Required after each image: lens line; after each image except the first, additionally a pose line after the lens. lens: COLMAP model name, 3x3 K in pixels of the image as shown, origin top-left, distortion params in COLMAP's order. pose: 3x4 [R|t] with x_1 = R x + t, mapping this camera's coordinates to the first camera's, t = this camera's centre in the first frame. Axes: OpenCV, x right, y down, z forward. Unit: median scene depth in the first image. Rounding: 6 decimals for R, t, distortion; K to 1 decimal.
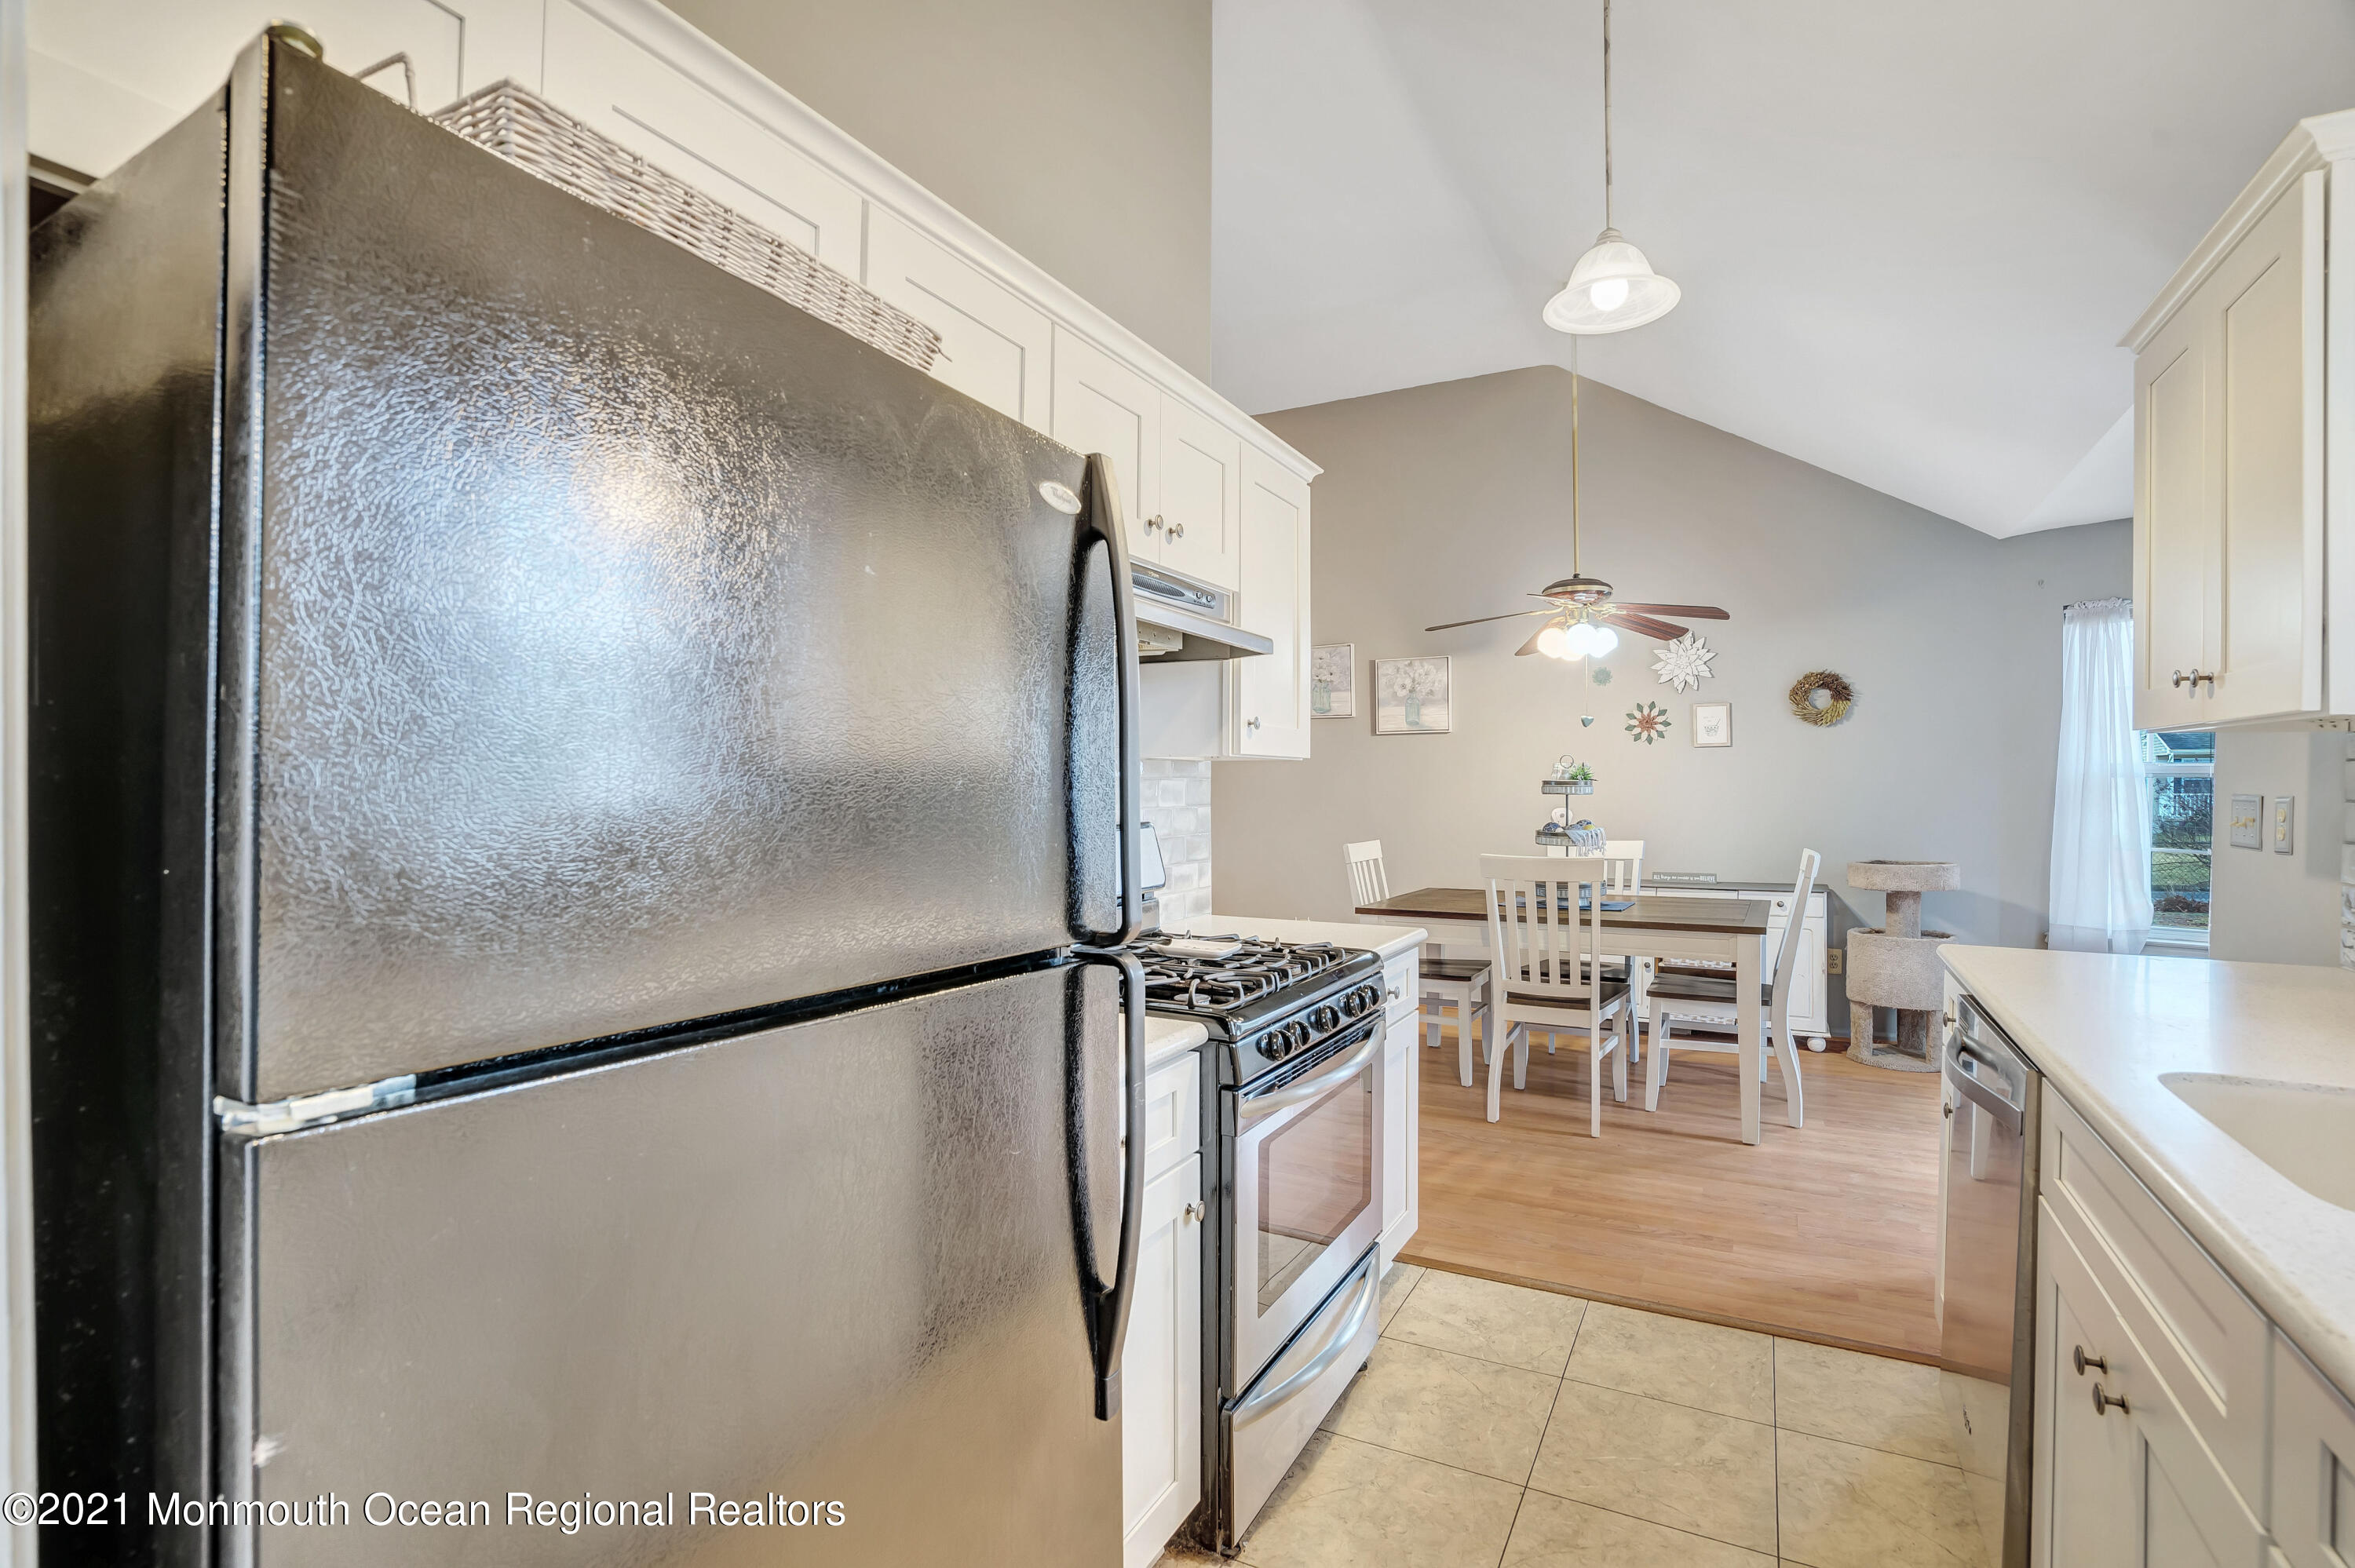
lens RADIAL K [[1089.0, 0, 1155.4], [0, 1089.0, 780.8], [0, 0, 1]] dist [-0.044525, 0.011130]
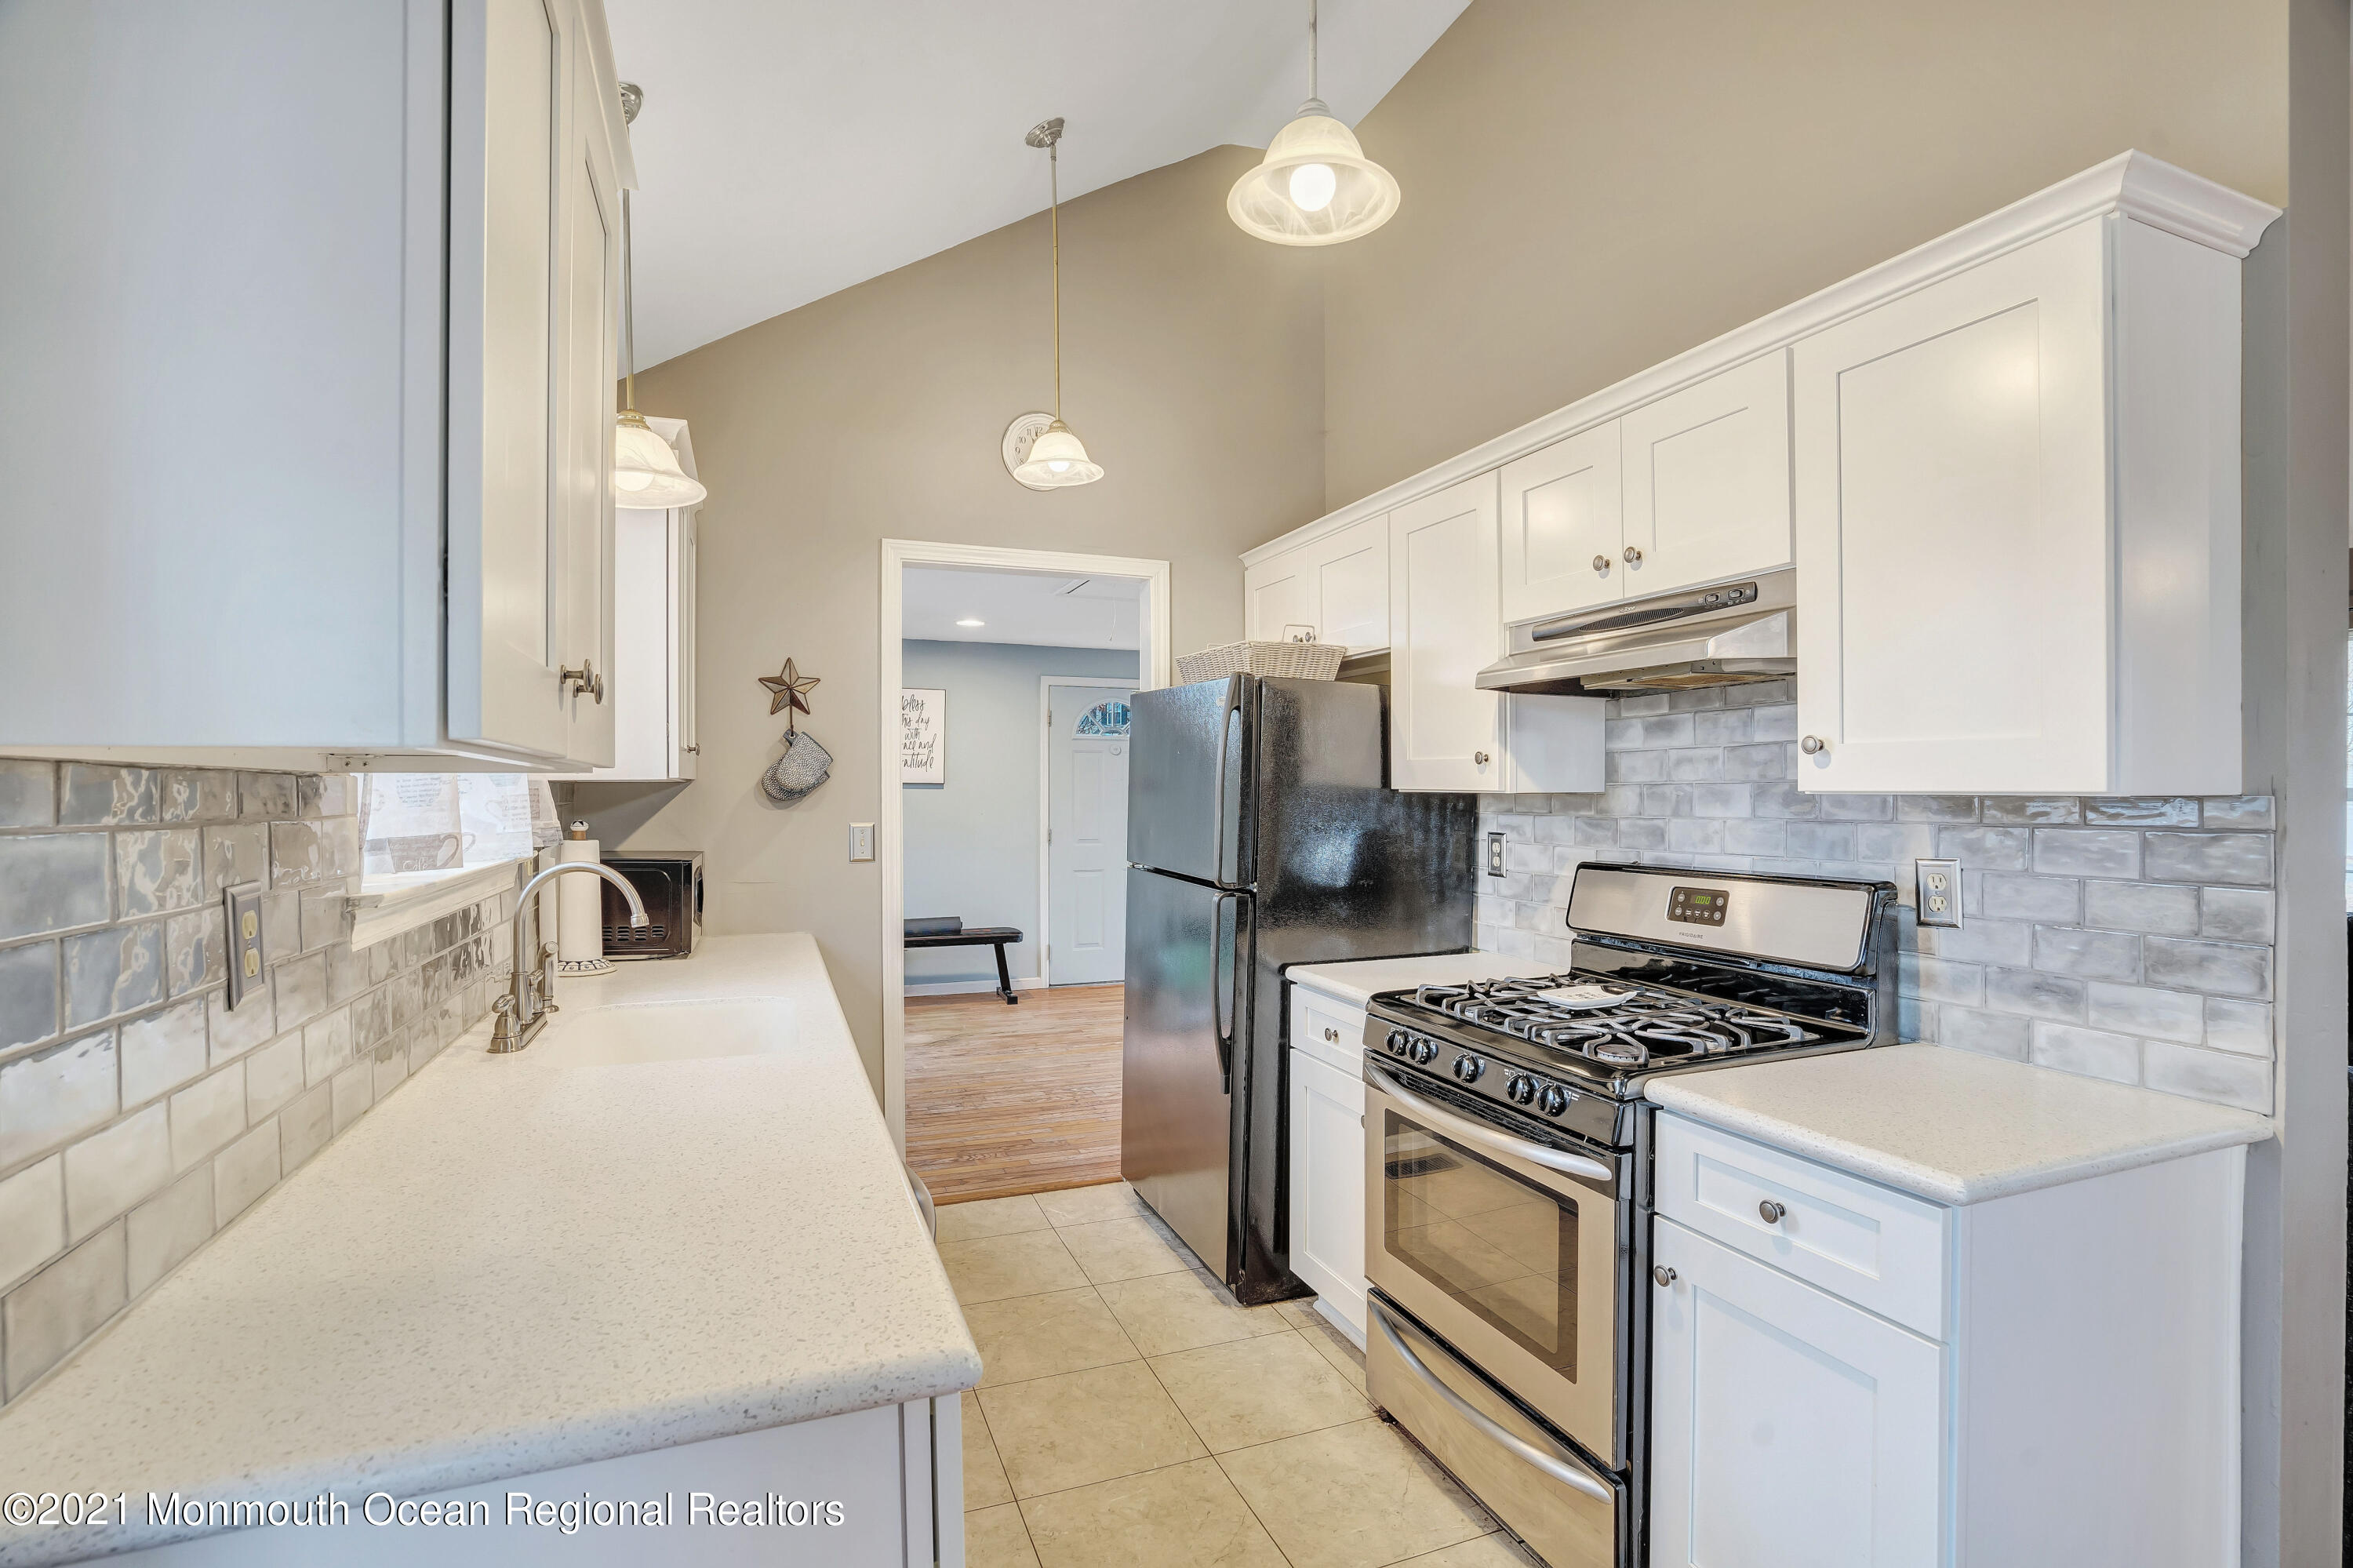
lens RADIAL K [[1088.3, 0, 1164.9], [0, 1088.3, 787.1], [0, 0, 1]] dist [-0.044525, 0.011130]
pose [[-0.638094, -0.000507, -0.769958, 0.502078], [0.002655, 0.999992, -0.002859, -0.015123], [0.769954, -0.003869, -0.638088, 0.659094]]
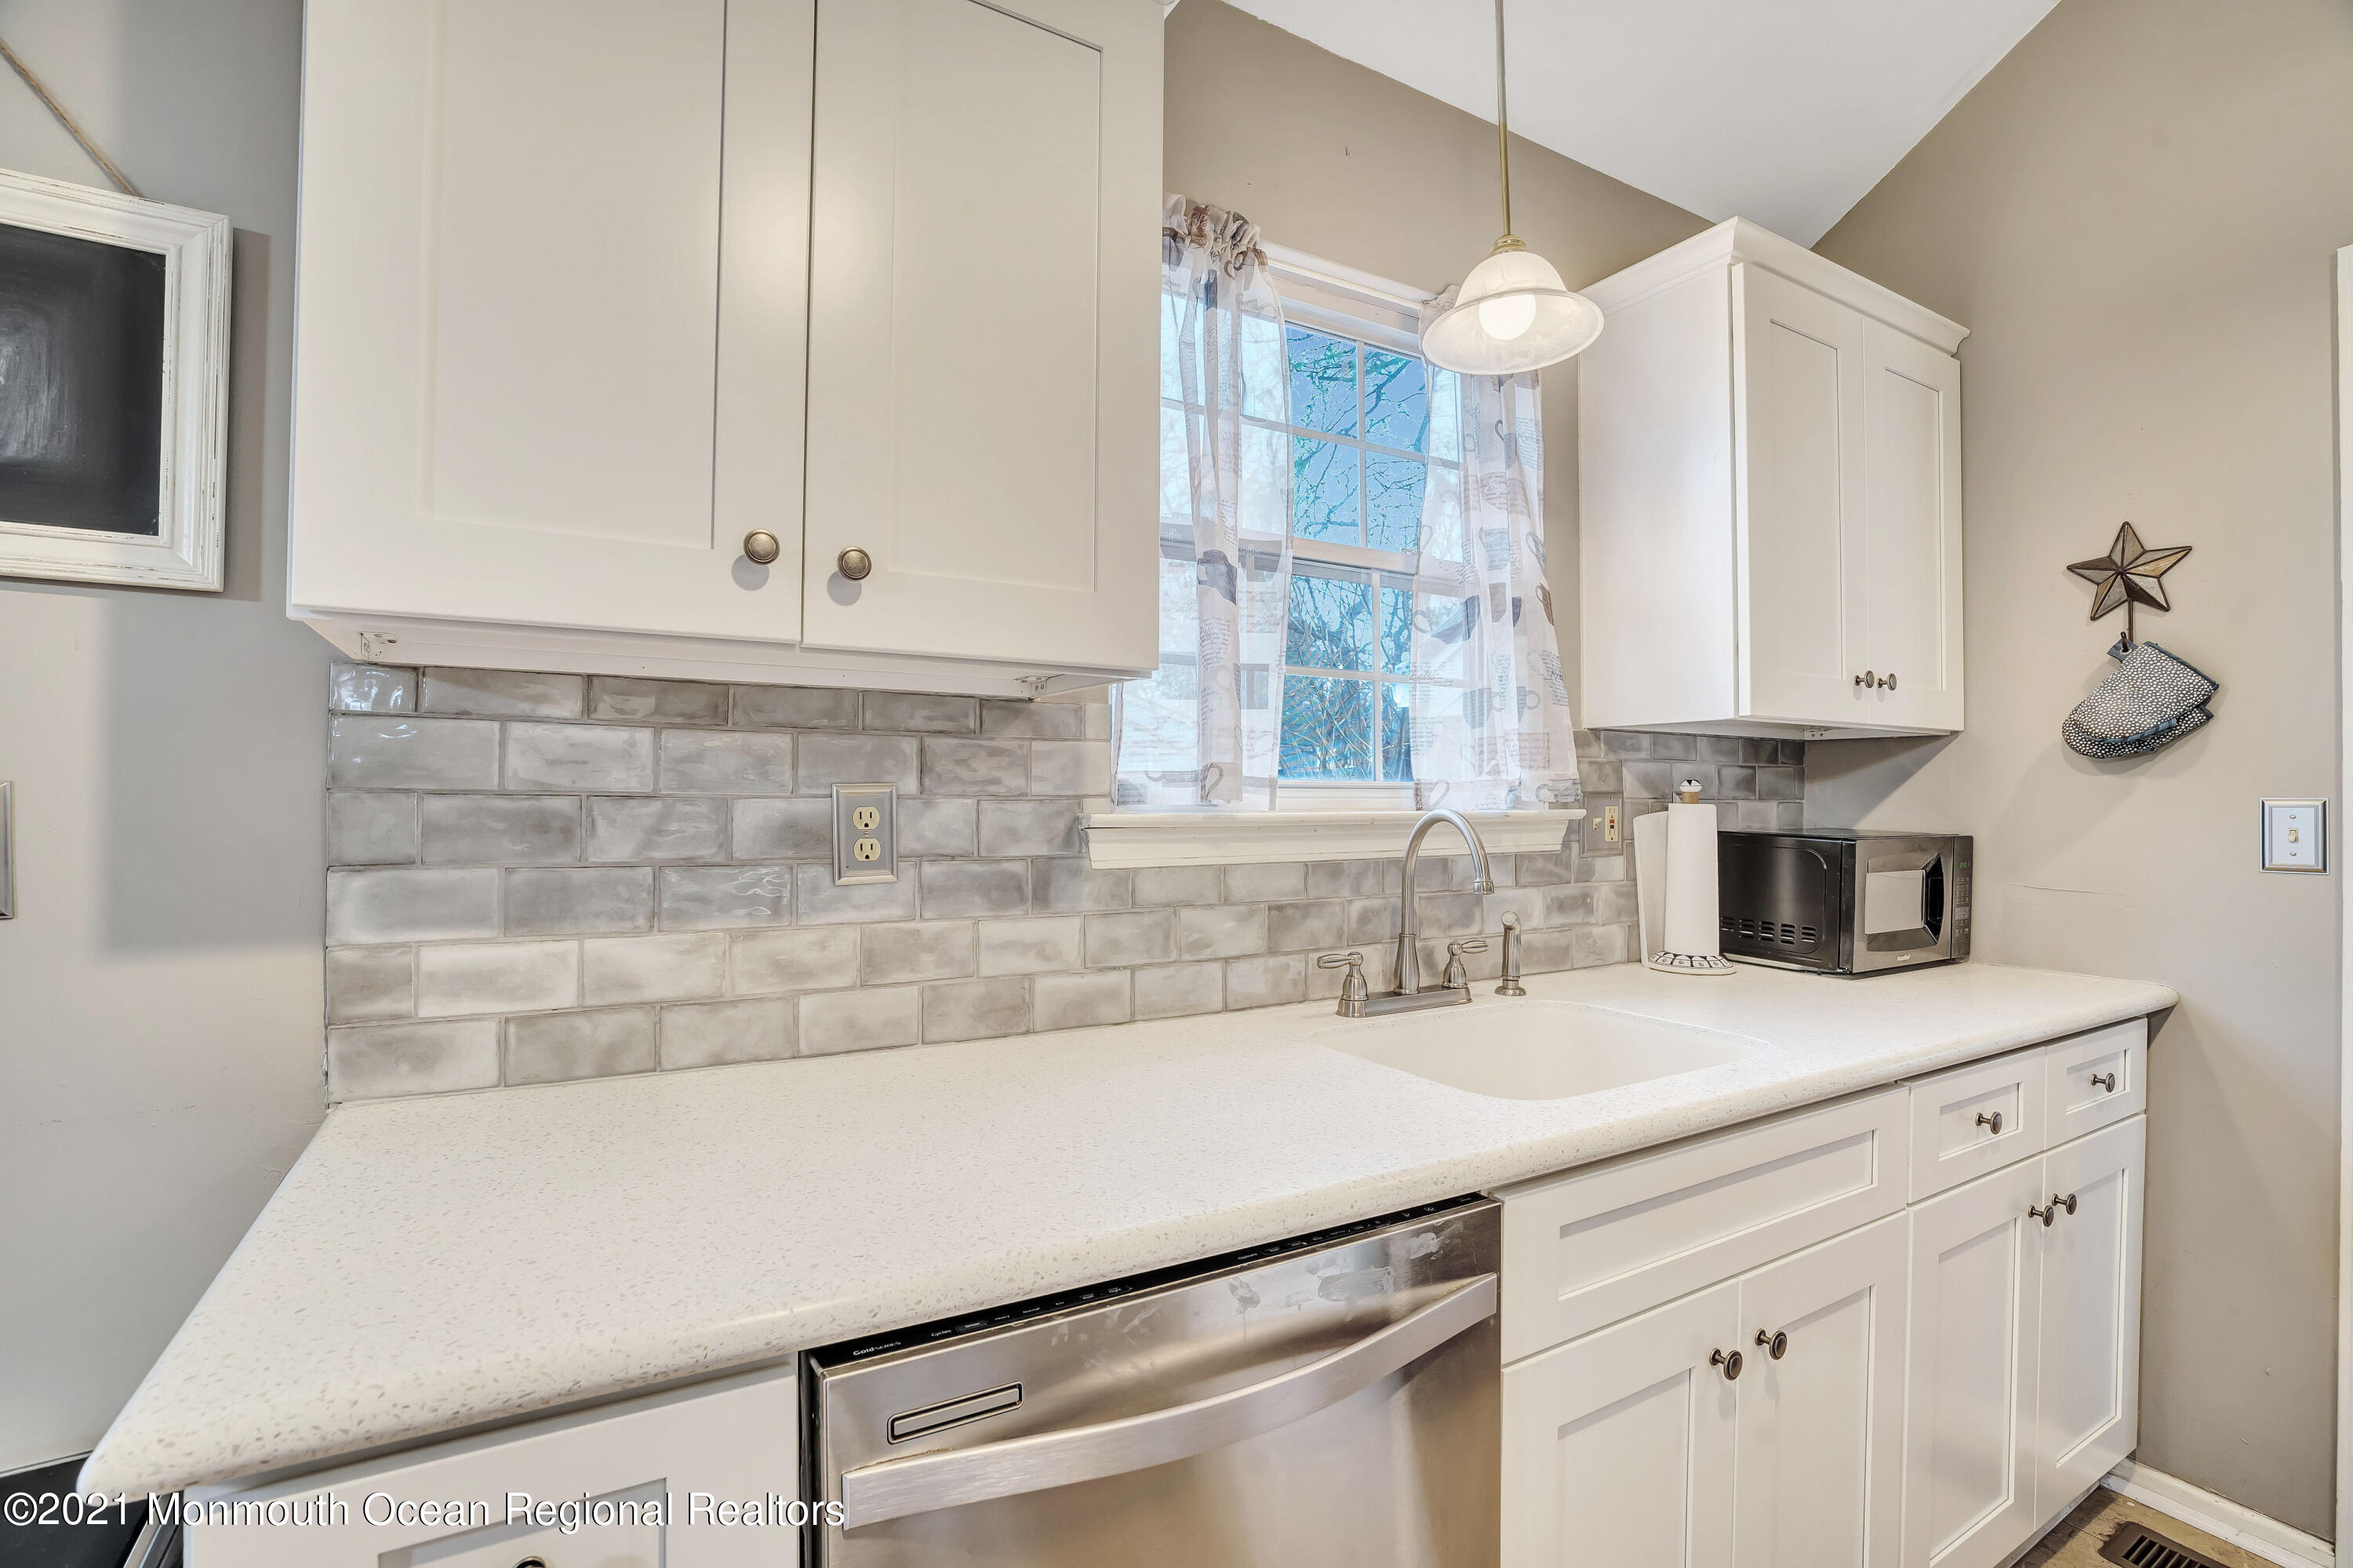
lens RADIAL K [[1088.3, 0, 1185.9], [0, 1088.3, 782.7], [0, 0, 1]] dist [-0.044525, 0.011130]
pose [[-0.869943, -0.004441, 0.493133, 0.217677], [-0.008431, 0.999947, -0.005869, 0.006866], [-0.493081, -0.009264, -0.869934, 0.558719]]
